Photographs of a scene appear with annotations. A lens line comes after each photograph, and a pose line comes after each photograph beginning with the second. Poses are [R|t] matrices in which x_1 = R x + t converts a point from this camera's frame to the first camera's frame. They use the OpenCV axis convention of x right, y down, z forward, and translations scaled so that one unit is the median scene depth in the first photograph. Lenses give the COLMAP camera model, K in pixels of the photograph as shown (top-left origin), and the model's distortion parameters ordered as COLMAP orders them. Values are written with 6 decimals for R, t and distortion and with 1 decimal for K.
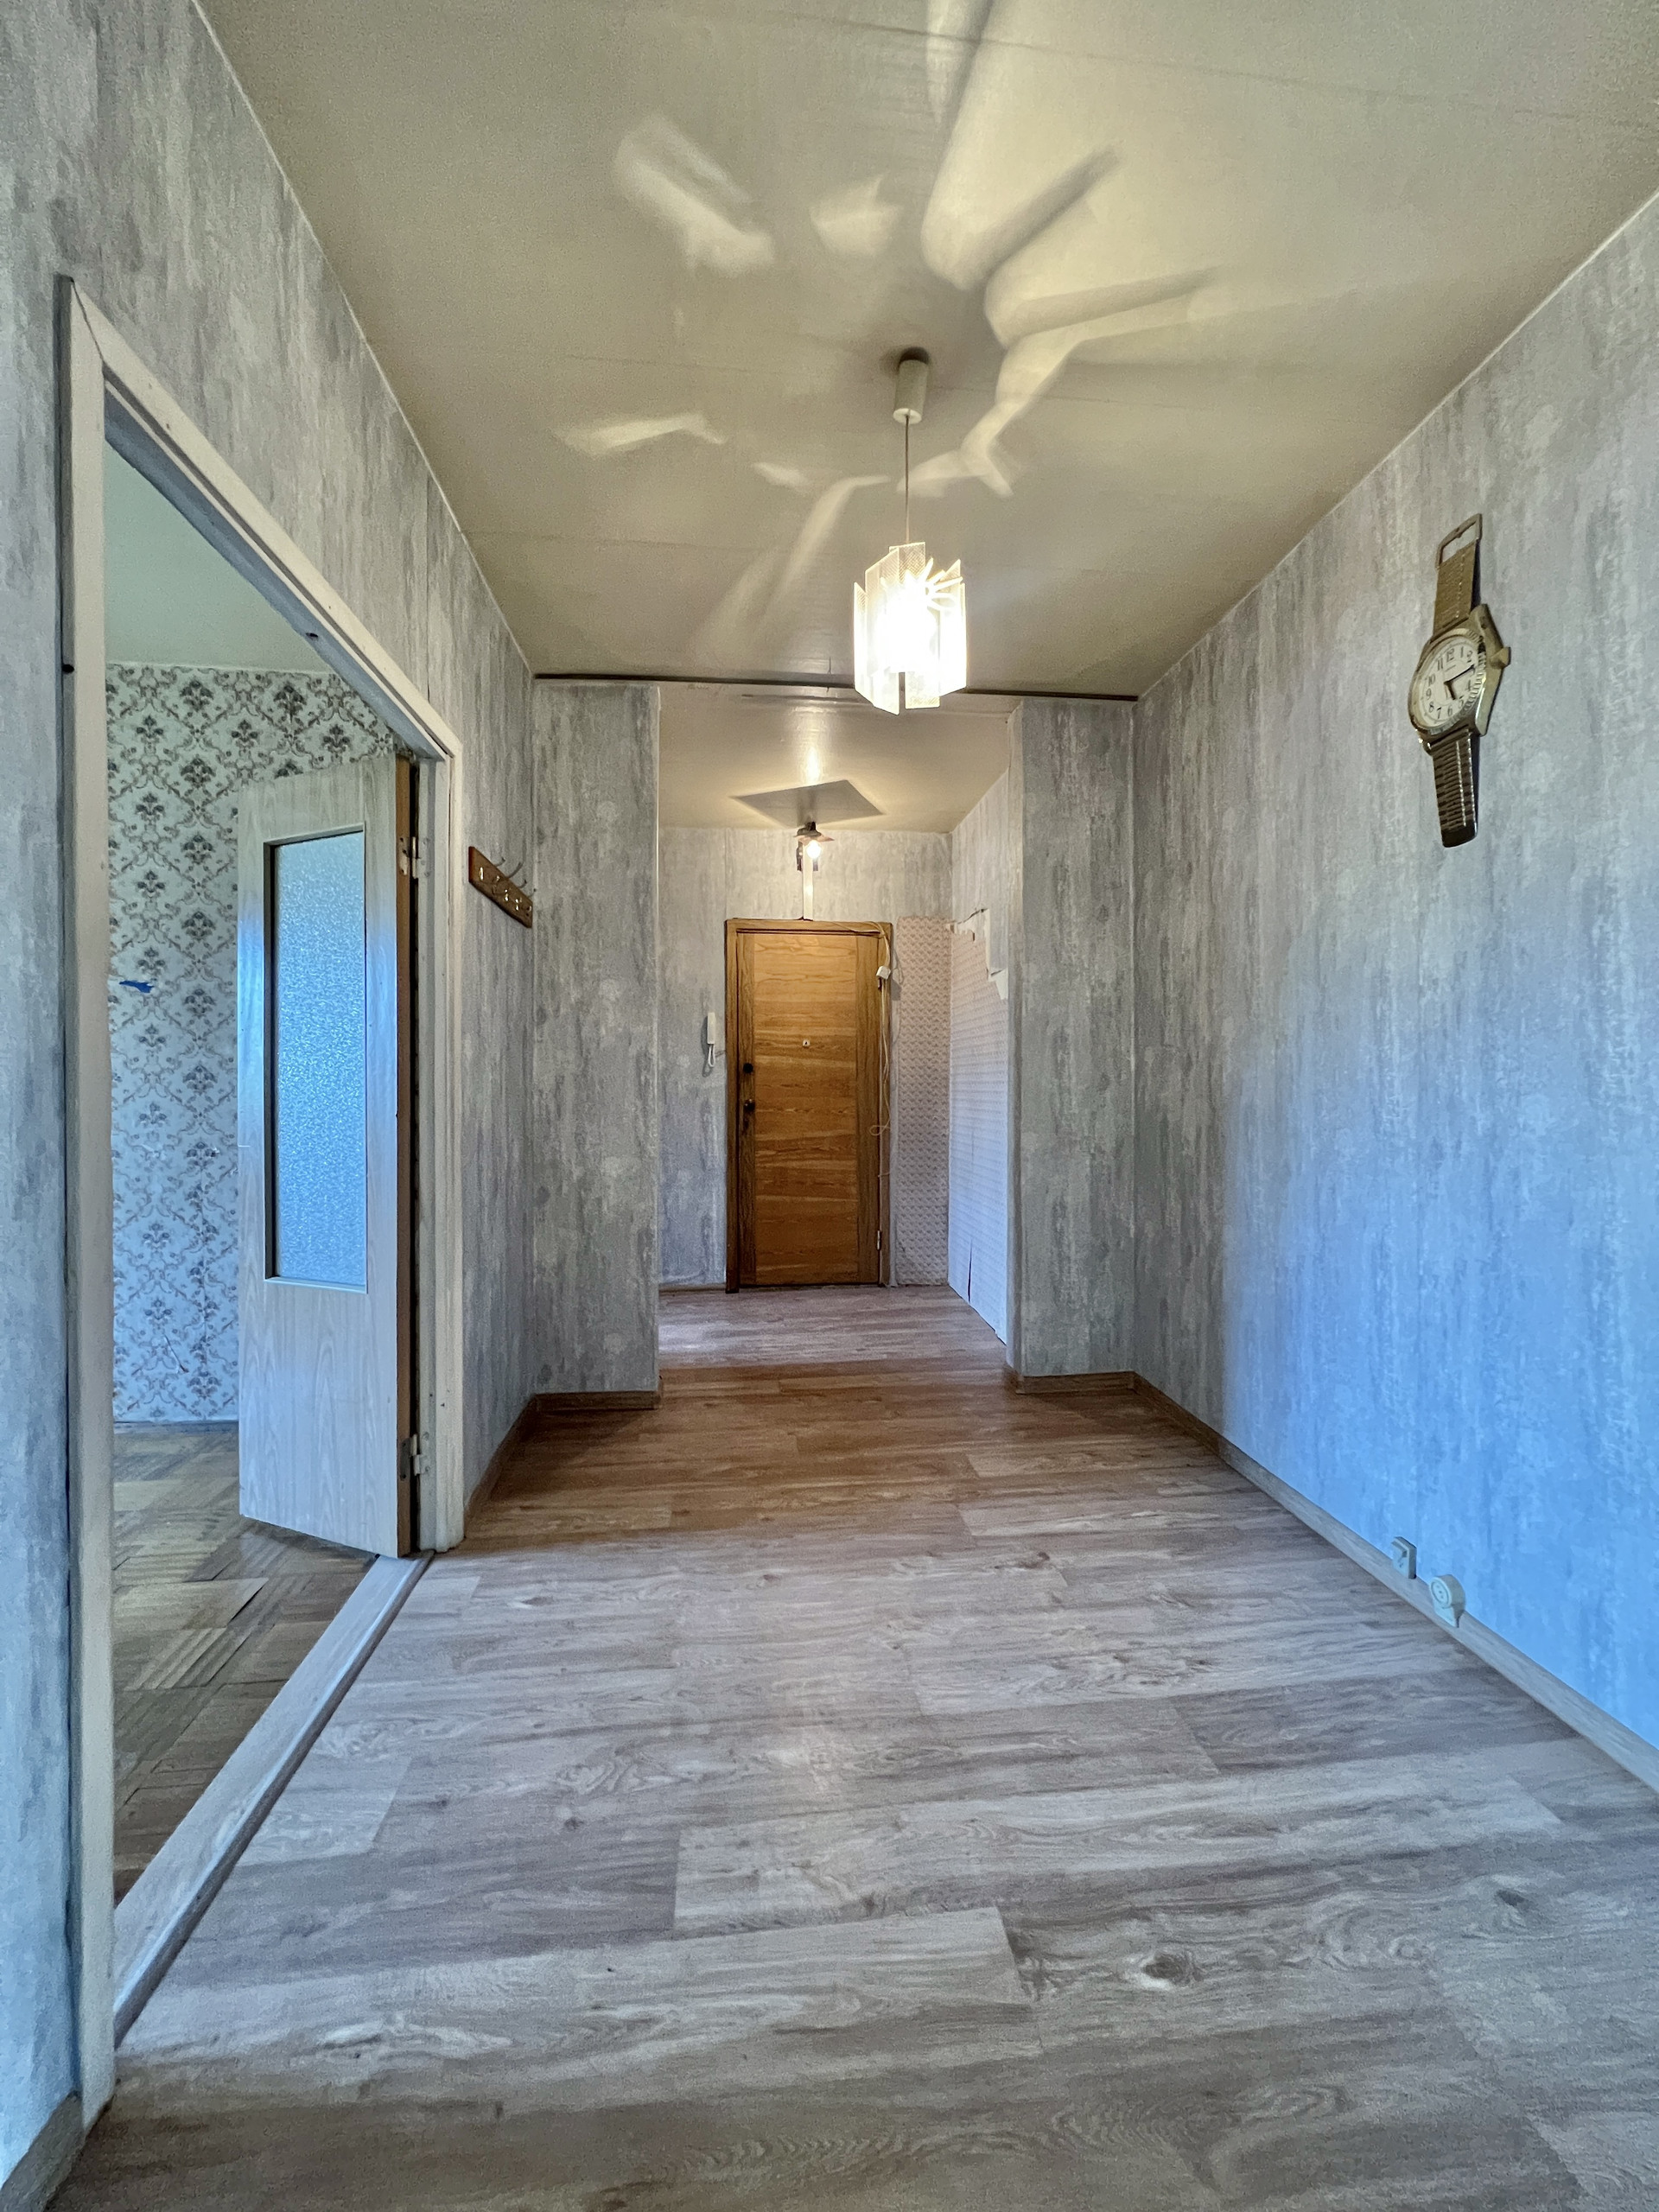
lens RADIAL K [[884.7, 0, 828.3], [0, 884.7, 1100.0], [0, 0, 1]] dist [-0.002320, 0.000805]
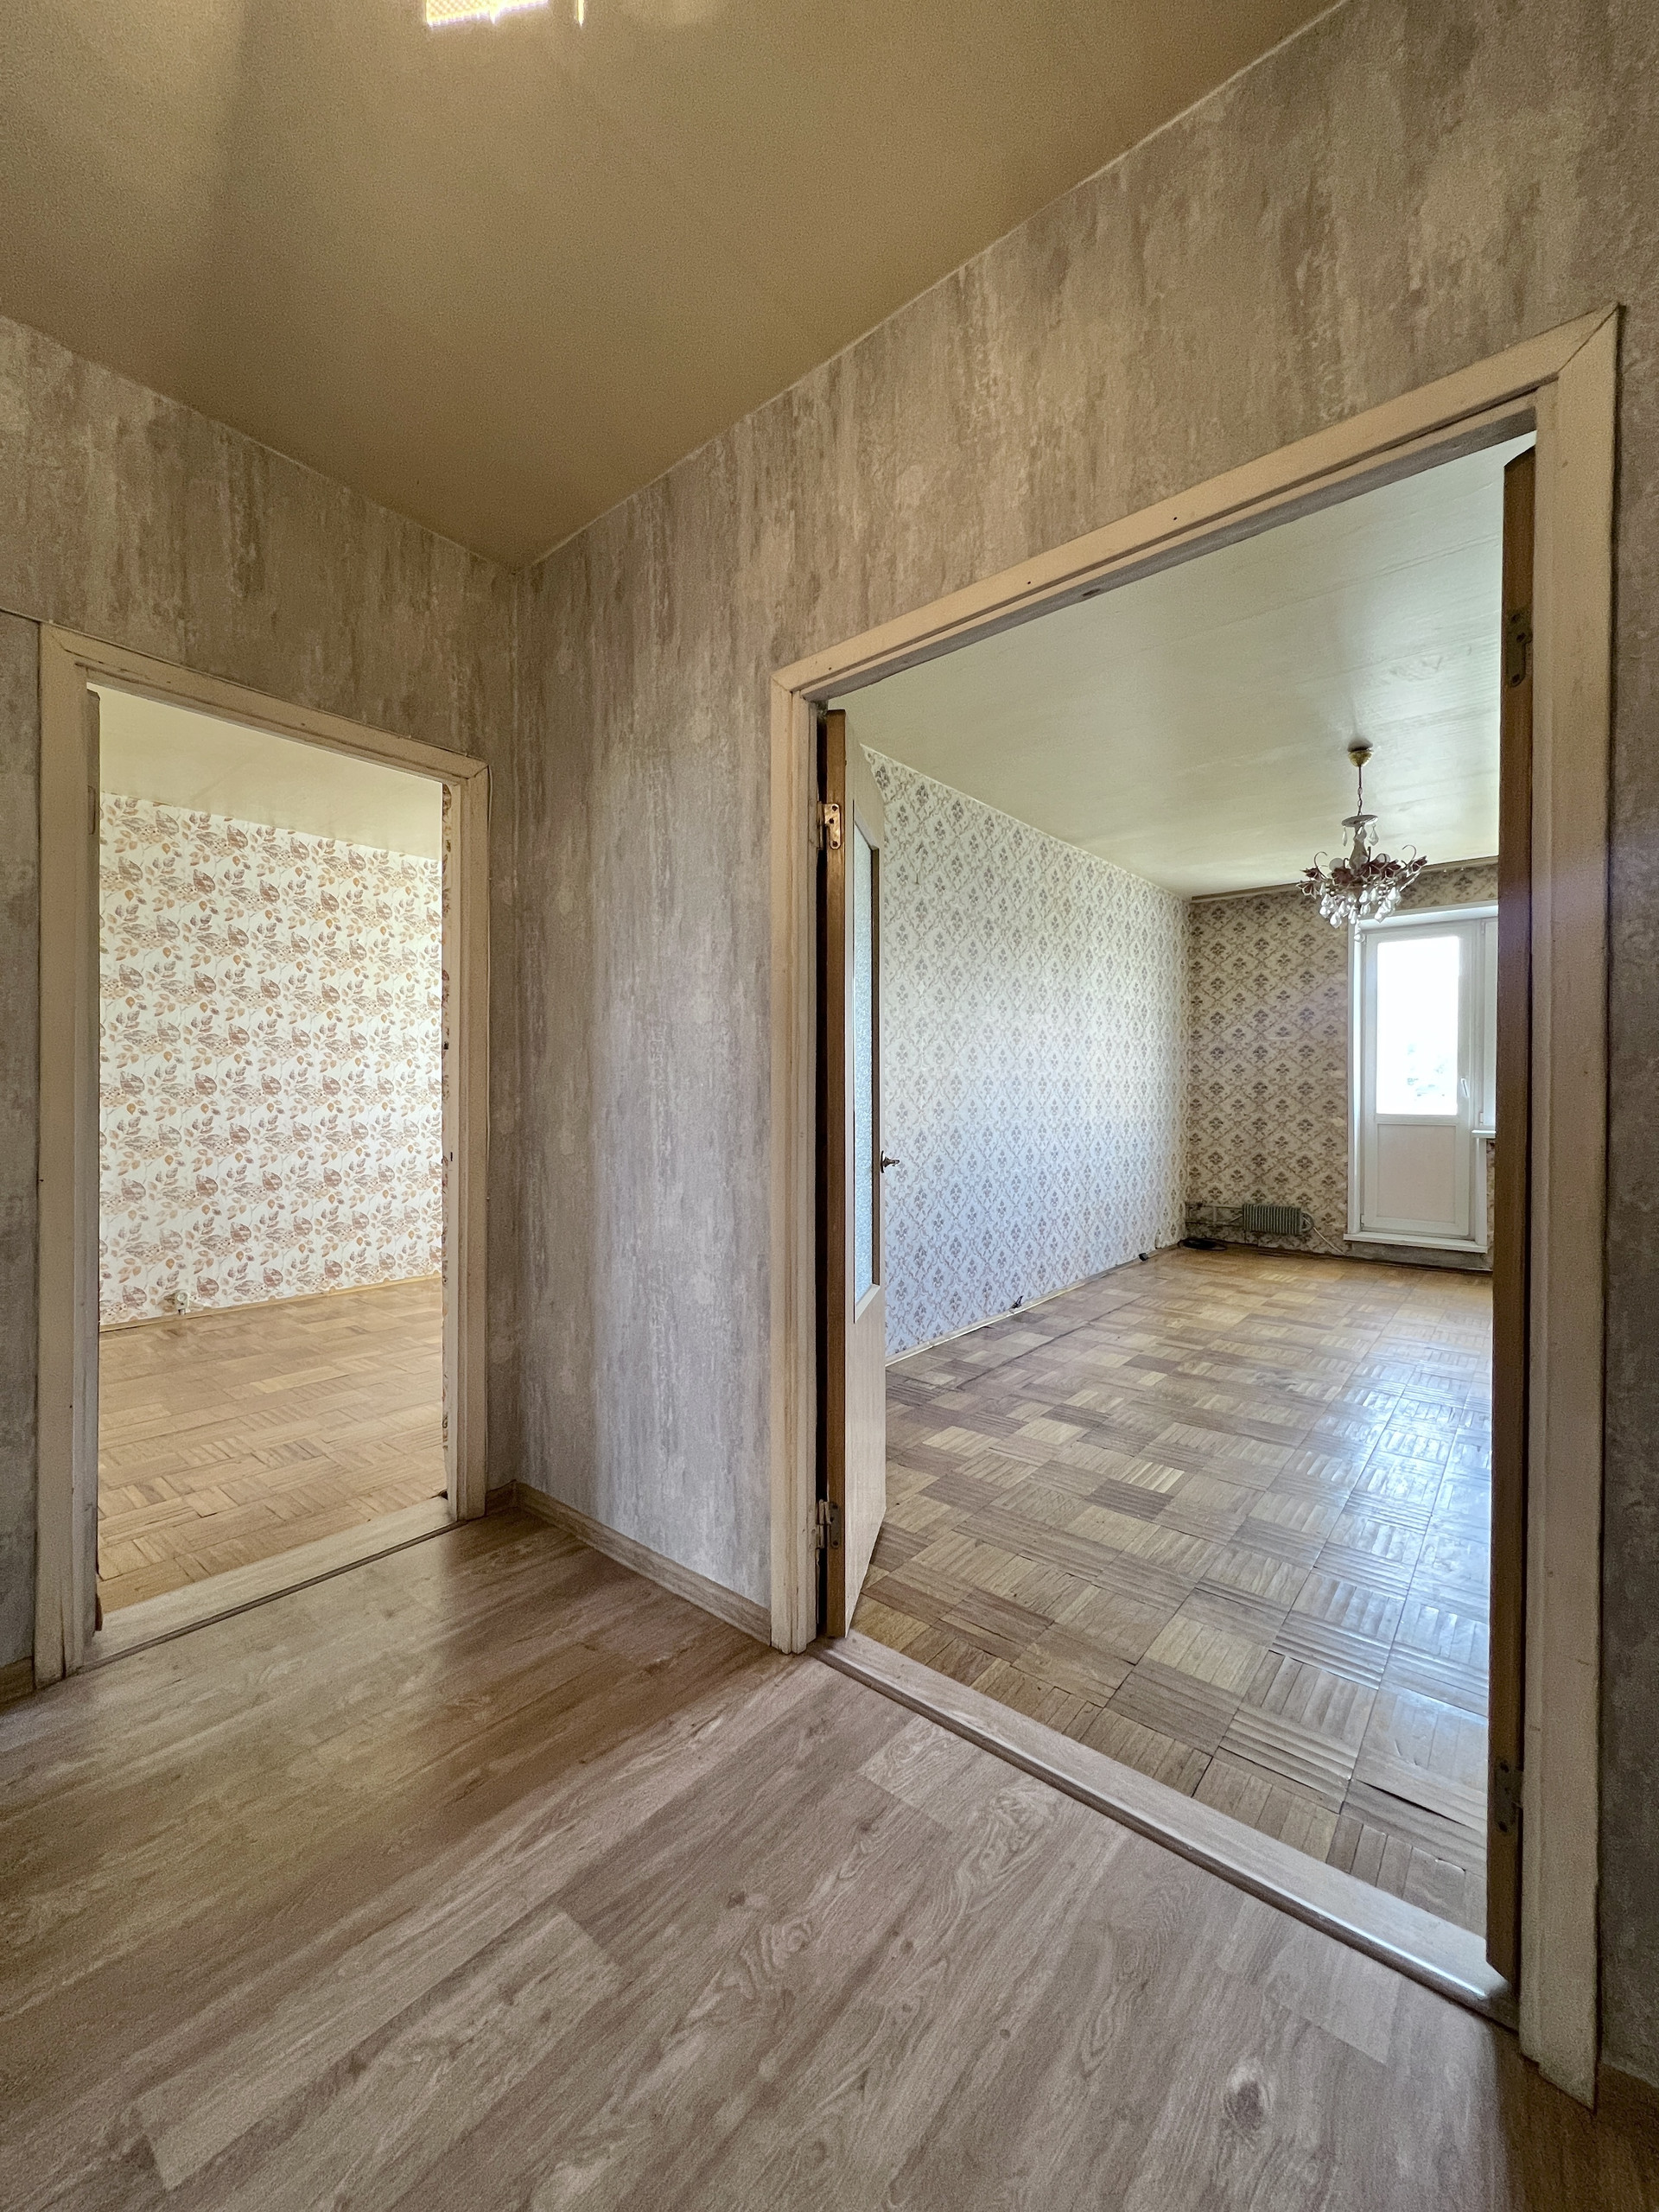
lens RADIAL K [[884.7, 0, 828.7], [0, 884.7, 1099.6], [0, 0, 1]] dist [-0.002320, 0.000805]
pose [[-0.718093, 0.002022, -0.695944, 0.163029], [-0.010310, 0.999855, 0.013542, -0.010679], [0.695871, 0.016900, -0.717968, 1.014047]]
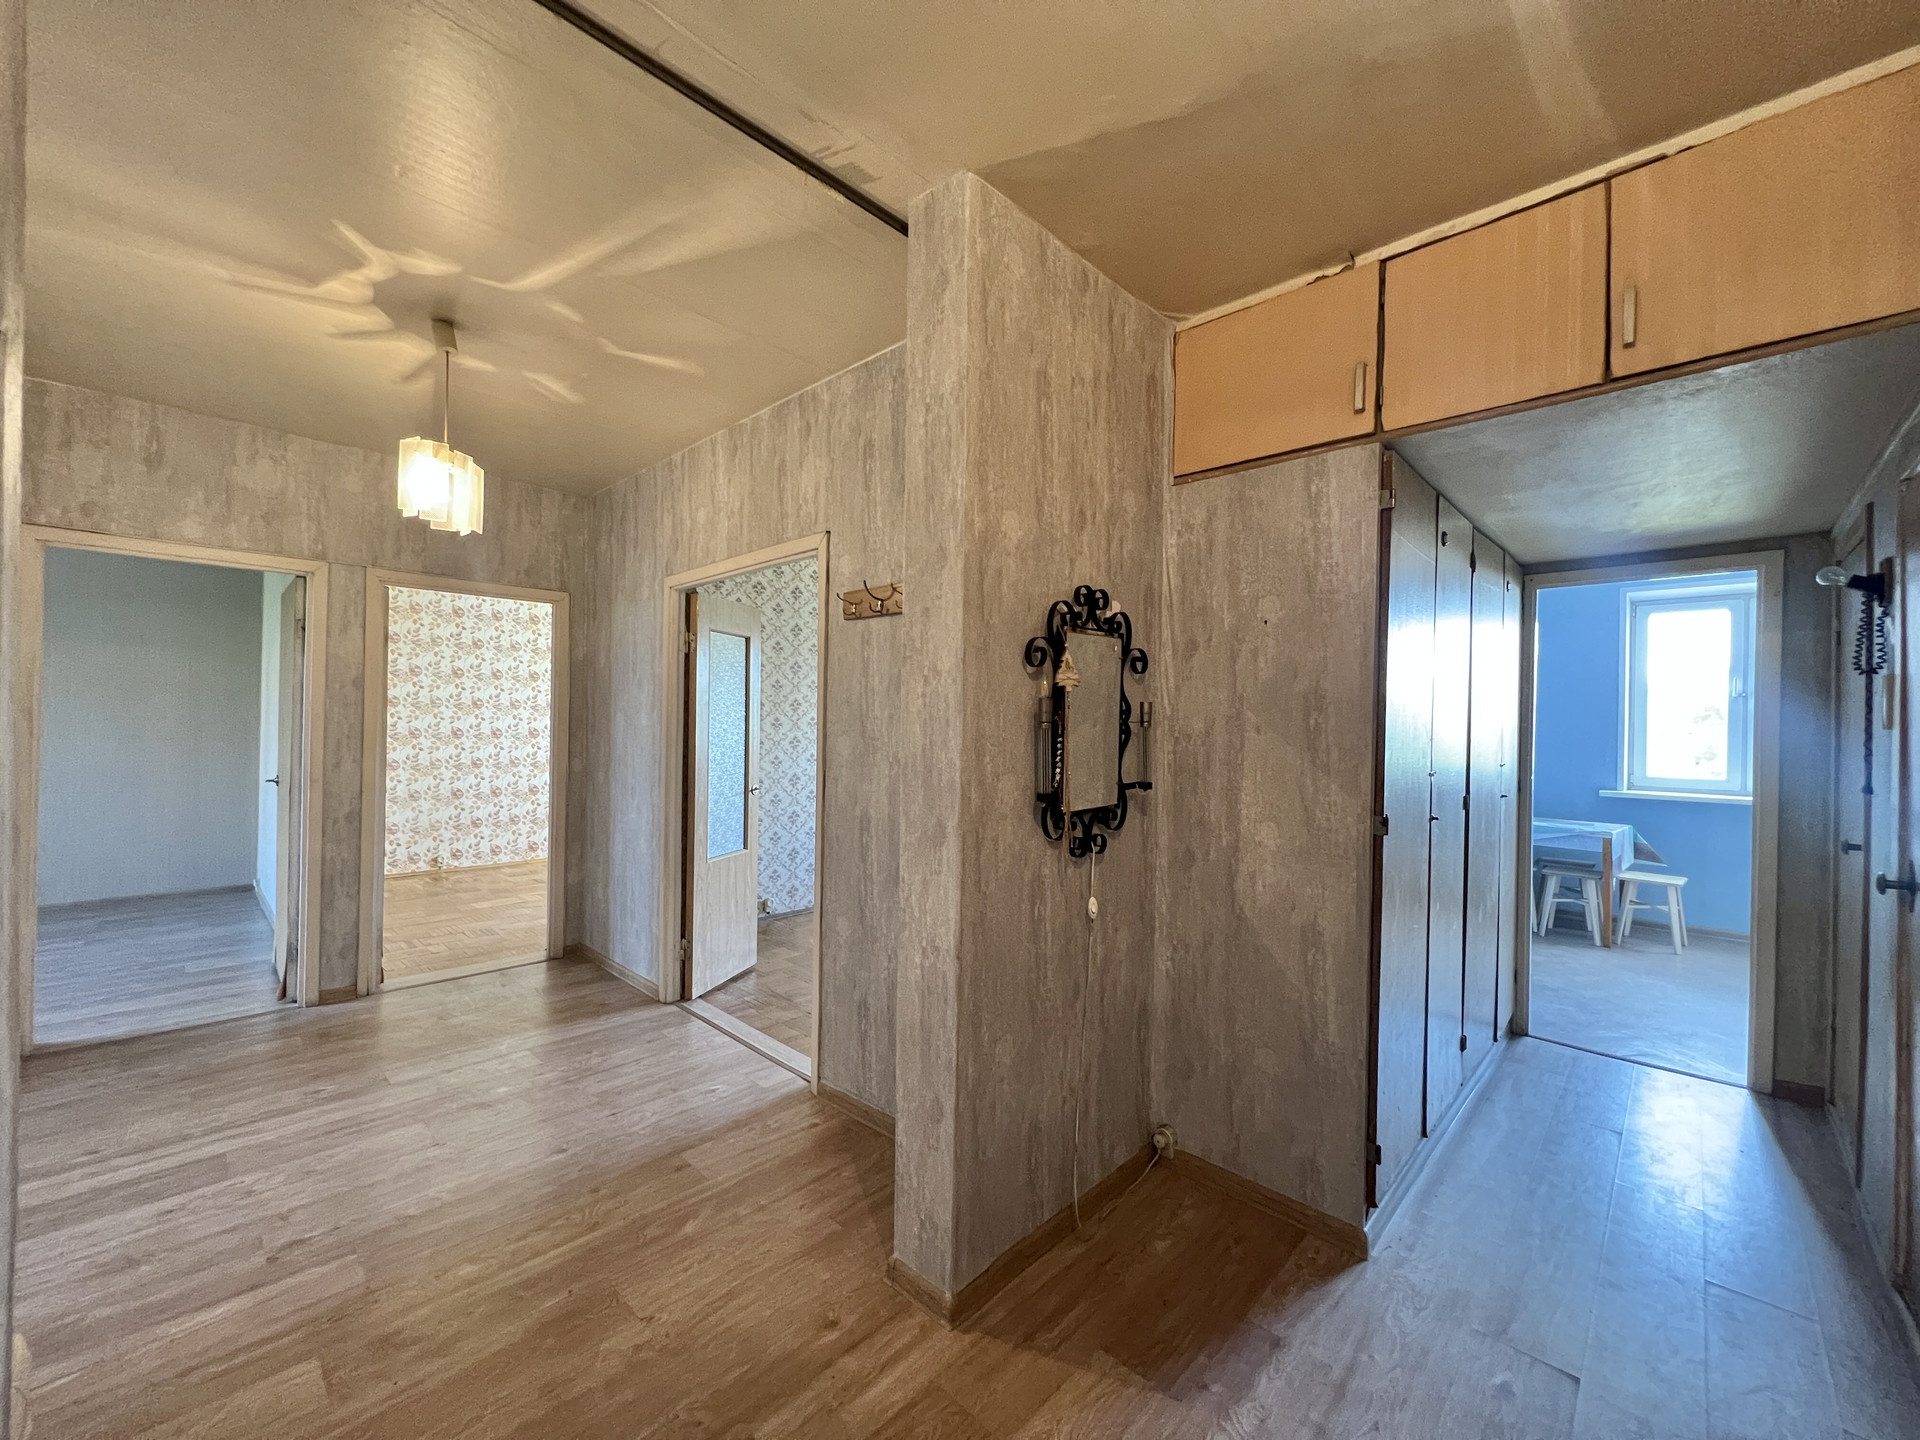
lens RADIAL K [[767.9, 0, 956.6], [0, 767.9, 723.8], [0, 0, 1]] dist [-0.002320, 0.000805]
pose [[-0.766306, -0.010574, -0.642388, 0.199850], [-0.023429, 0.999659, 0.011494, -0.111684], [0.642048, 0.023859, -0.766293, 2.005492]]
